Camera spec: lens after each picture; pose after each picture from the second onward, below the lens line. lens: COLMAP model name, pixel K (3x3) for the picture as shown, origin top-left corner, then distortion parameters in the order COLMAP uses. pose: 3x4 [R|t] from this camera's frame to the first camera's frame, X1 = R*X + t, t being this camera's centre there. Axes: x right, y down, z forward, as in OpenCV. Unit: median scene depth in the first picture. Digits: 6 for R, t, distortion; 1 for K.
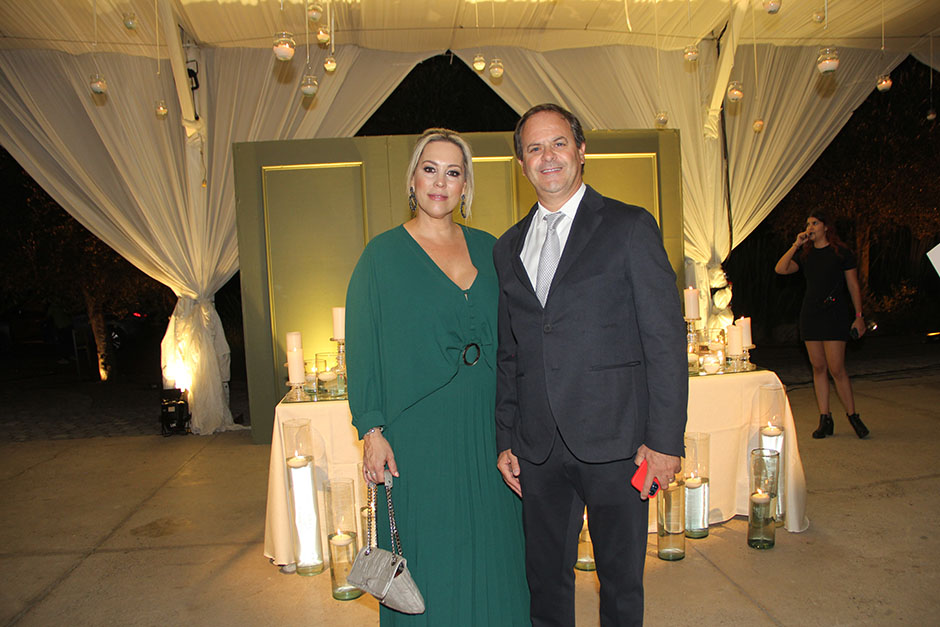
lens RADIAL K [[761.6, 0, 470.0], [0, 761.6, 313.5], [0, 0, 1]] dist [-0.092635, 0.040414]
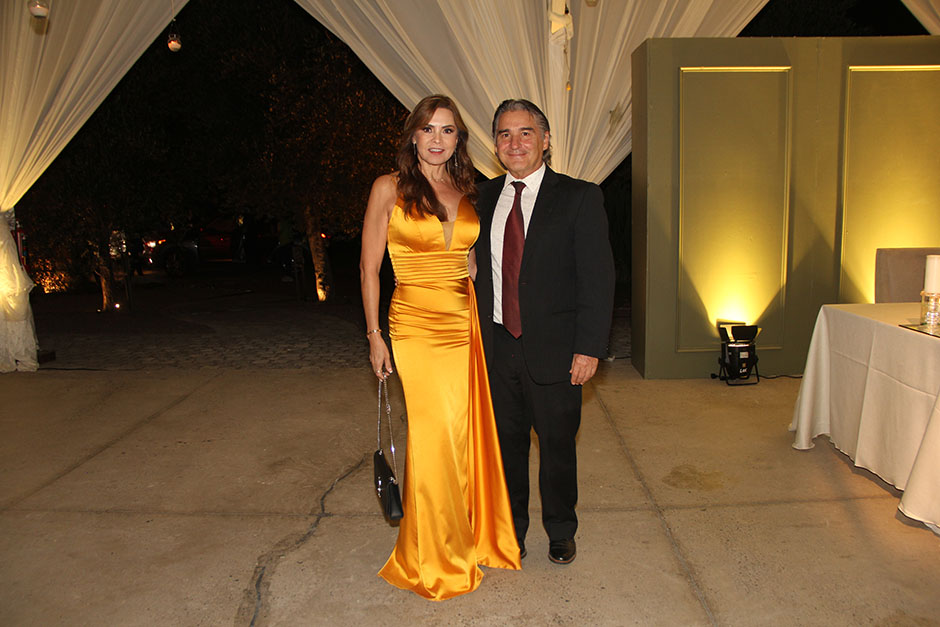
lens RADIAL K [[761.6, 0, 470.0], [0, 761.6, 313.5], [0, 0, 1]] dist [-0.092635, 0.040414]
pose [[0.996695, 0.024118, -0.077570, -0.392331], [-0.016129, 0.994651, 0.102026, 0.004880], [0.079615, -0.100437, 0.991753, 0.075762]]
